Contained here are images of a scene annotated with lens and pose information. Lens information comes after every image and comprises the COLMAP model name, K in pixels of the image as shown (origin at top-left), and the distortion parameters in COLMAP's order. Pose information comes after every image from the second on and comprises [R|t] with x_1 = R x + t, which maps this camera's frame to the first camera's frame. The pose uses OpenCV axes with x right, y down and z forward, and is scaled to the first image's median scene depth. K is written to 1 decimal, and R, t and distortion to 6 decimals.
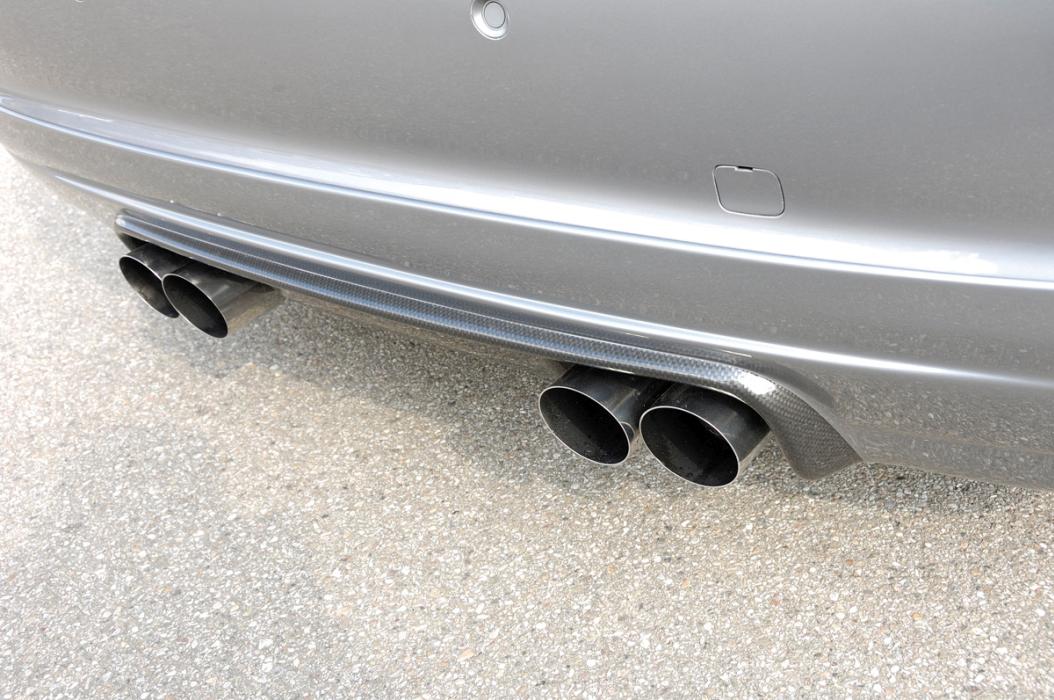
lens RADIAL K [[1212.9, 0, 527.0], [0, 1212.9, 350.0], [0, 0, 1]] dist [0.016844, 0.032899]
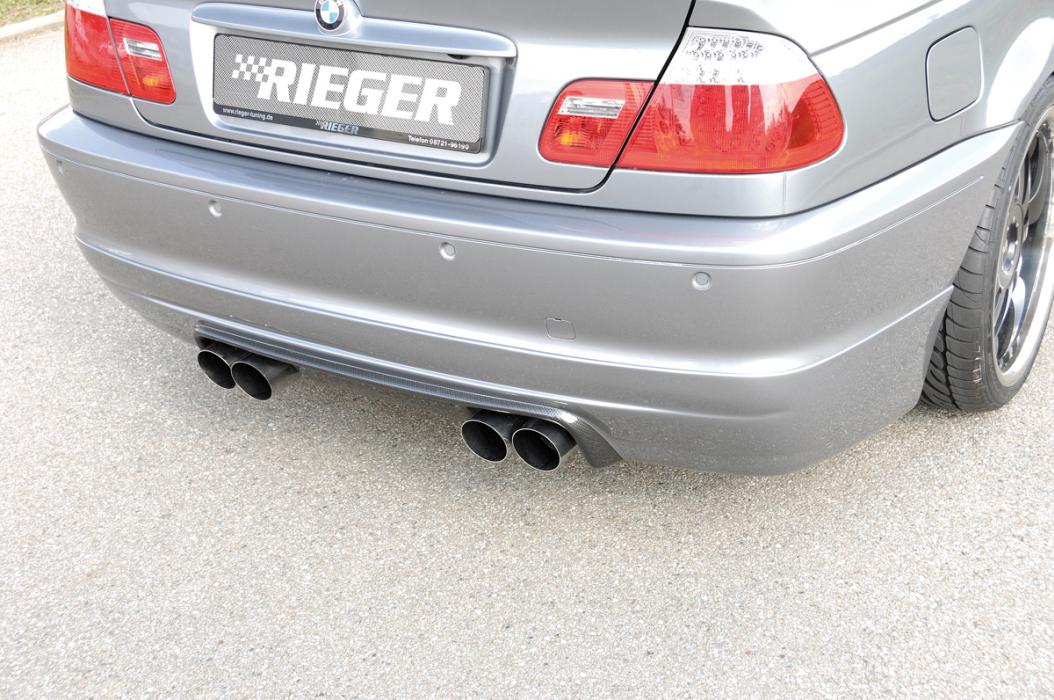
lens RADIAL K [[1472.6, 0, 528.1], [0, 1472.6, 375.3], [0, 0, 1]] dist [0.082723, 0.005568]
pose [[0.994759, 0.012428, 0.101493, -0.102093], [-0.006511, 0.998271, -0.058418, 0.076404], [-0.102044, 0.057451, 0.993120, -1.121744]]
